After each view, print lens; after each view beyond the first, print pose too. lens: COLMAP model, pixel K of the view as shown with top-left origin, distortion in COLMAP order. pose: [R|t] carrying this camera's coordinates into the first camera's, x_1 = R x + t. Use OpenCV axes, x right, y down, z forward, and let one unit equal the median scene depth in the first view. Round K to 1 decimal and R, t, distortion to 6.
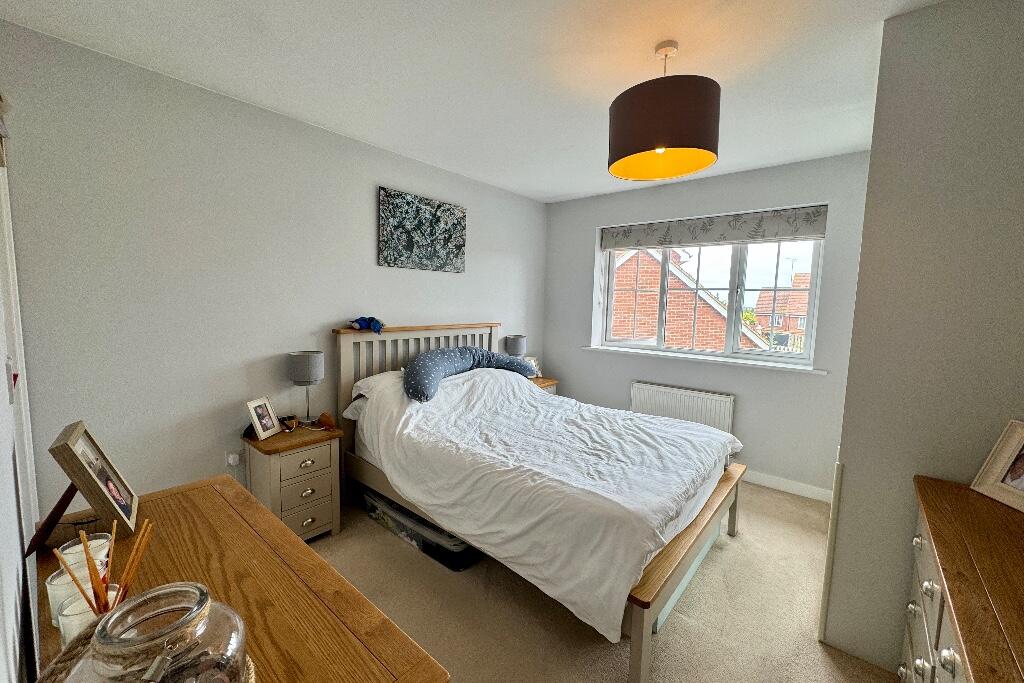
lens RADIAL K [[406.5, 0, 512.0], [0, 406.5, 341.5], [0, 0, 1]] dist [-0.001976, 0.000508]
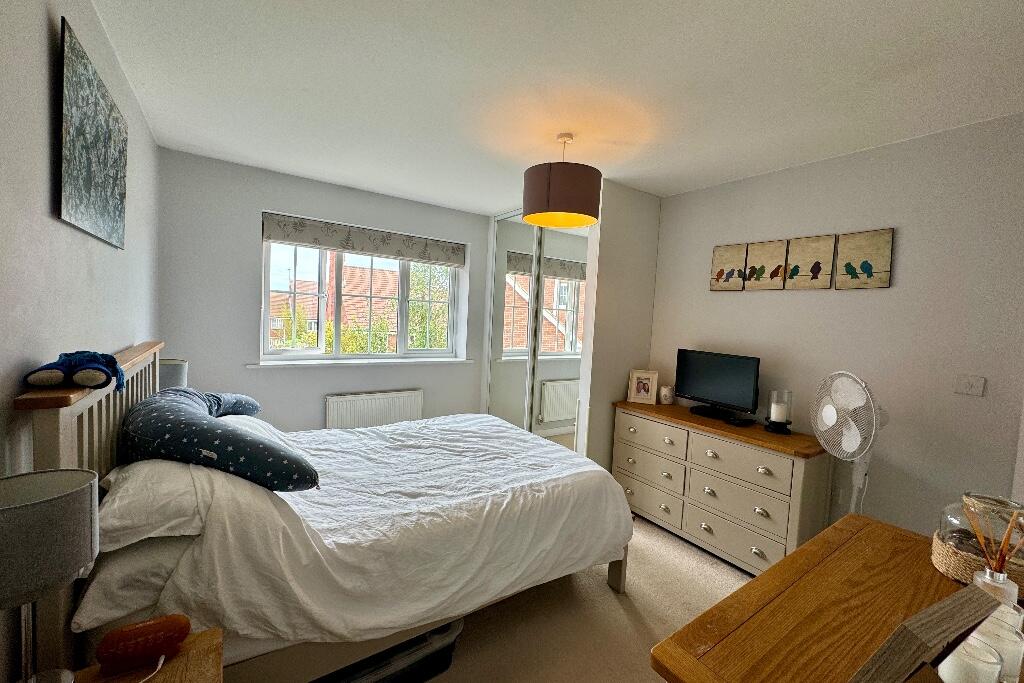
lens RADIAL K [[406.5, 0, 512.0], [0, 406.5, 341.5], [0, 0, 1]] dist [-0.001976, 0.000508]
pose [[0.264770, -0.067993, 0.961912, -0.732915], [0.052679, 0.997041, 0.055976, -0.083480], [-0.962872, 0.035852, 0.267568, 0.590007]]
